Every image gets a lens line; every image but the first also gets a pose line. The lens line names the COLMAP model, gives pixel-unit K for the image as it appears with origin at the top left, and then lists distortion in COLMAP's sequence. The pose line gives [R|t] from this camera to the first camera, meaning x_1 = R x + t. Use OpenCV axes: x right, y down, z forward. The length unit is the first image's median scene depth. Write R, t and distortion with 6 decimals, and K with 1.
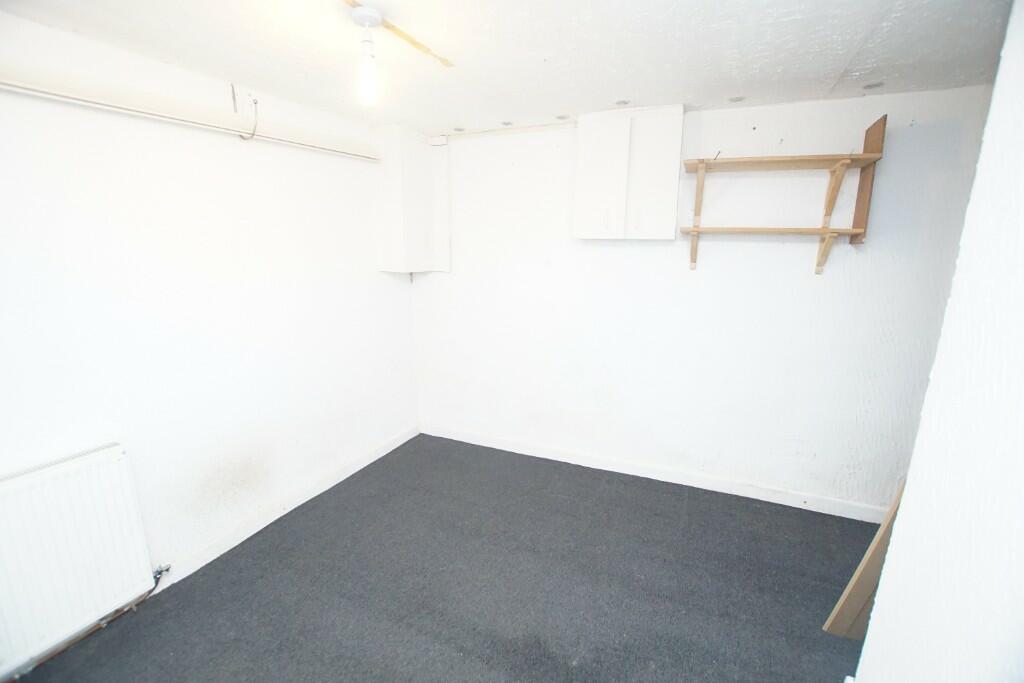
lens RADIAL K [[448.2, 0, 515.0], [0, 448.2, 340.7], [0, 0, 1]] dist [-0.028729, 0.001111]
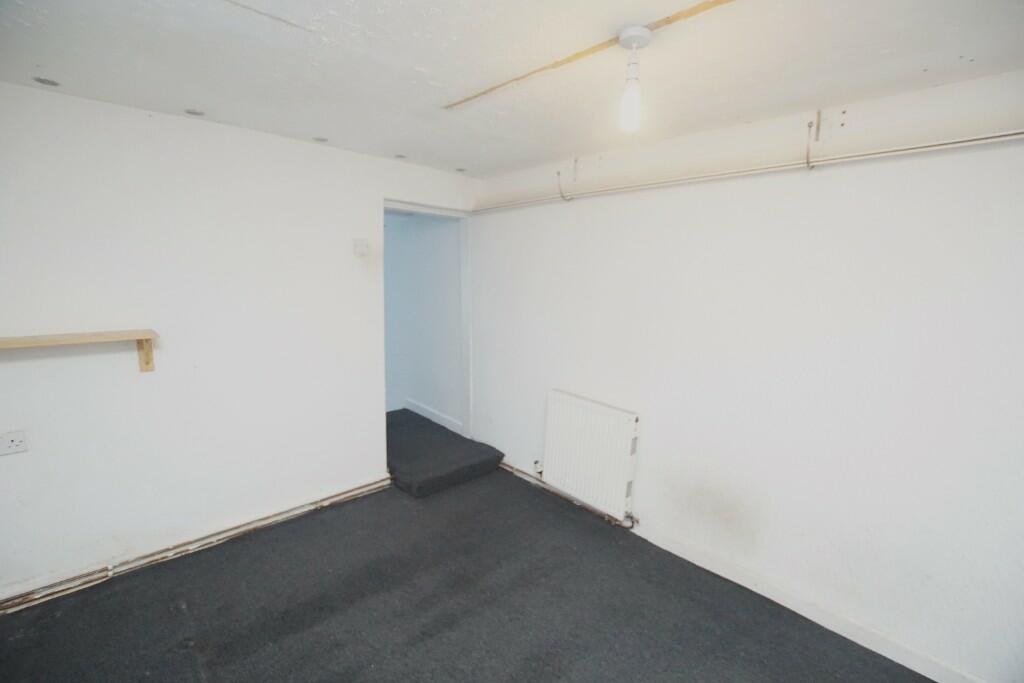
lens RADIAL K [[448.2, 0, 514.5], [0, 448.2, 343.5], [0, 0, 1]] dist [-0.028729, 0.001111]
pose [[-0.370867, 0.146981, -0.916981, 0.450060], [-0.232270, 0.941335, 0.244825, -0.204996], [0.899171, 0.303785, -0.314971, 0.831477]]
